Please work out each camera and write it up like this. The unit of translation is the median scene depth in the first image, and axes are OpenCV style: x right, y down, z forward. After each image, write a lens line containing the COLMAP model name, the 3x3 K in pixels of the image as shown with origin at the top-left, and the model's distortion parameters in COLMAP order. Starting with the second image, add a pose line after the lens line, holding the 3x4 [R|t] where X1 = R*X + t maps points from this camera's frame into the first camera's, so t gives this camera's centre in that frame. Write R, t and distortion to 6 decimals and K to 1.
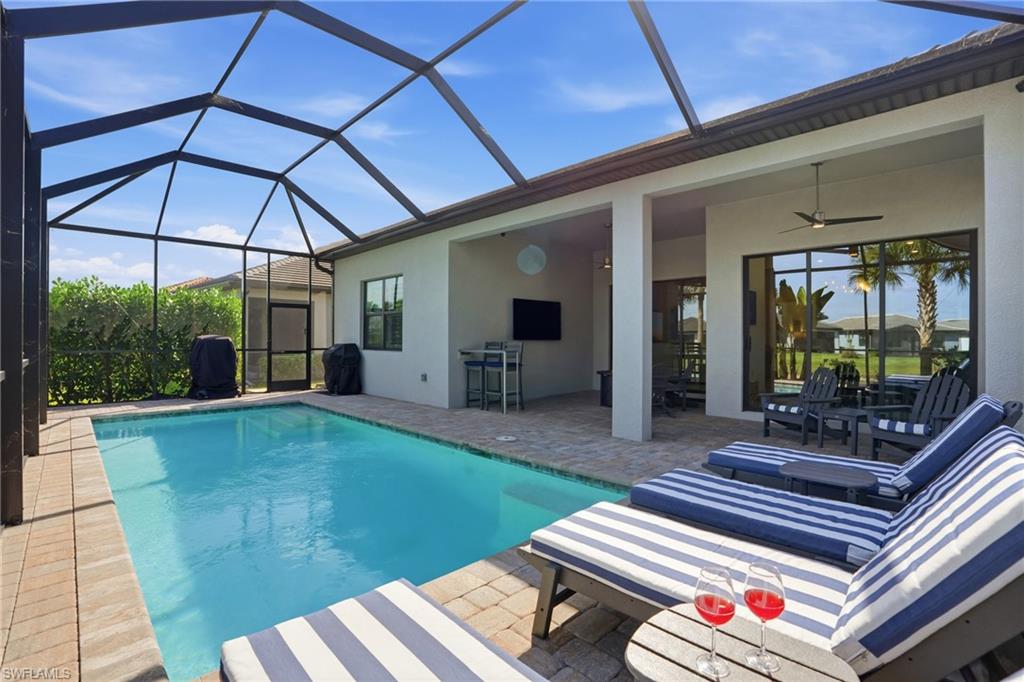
lens RADIAL K [[468.6, 0, 512.0], [0, 468.6, 341.0], [0, 0, 1]] dist [-0.069527, 0.025594]
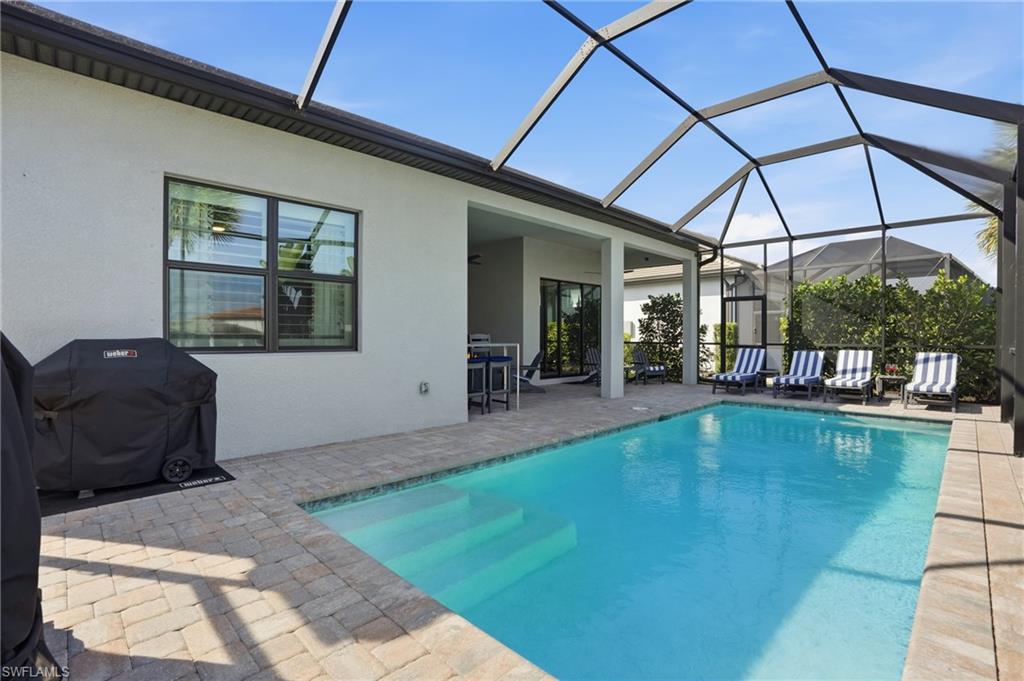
lens RADIAL K [[473.9, 0, 514.0], [0, 473.9, 343.6], [0, 0, 1]] dist [-0.072026, 0.026127]
pose [[-0.005584, -0.017319, 0.999834, -0.921512], [0.007051, 0.999824, 0.017358, 0.004995], [-0.999960, 0.007147, -0.005461, 0.957518]]
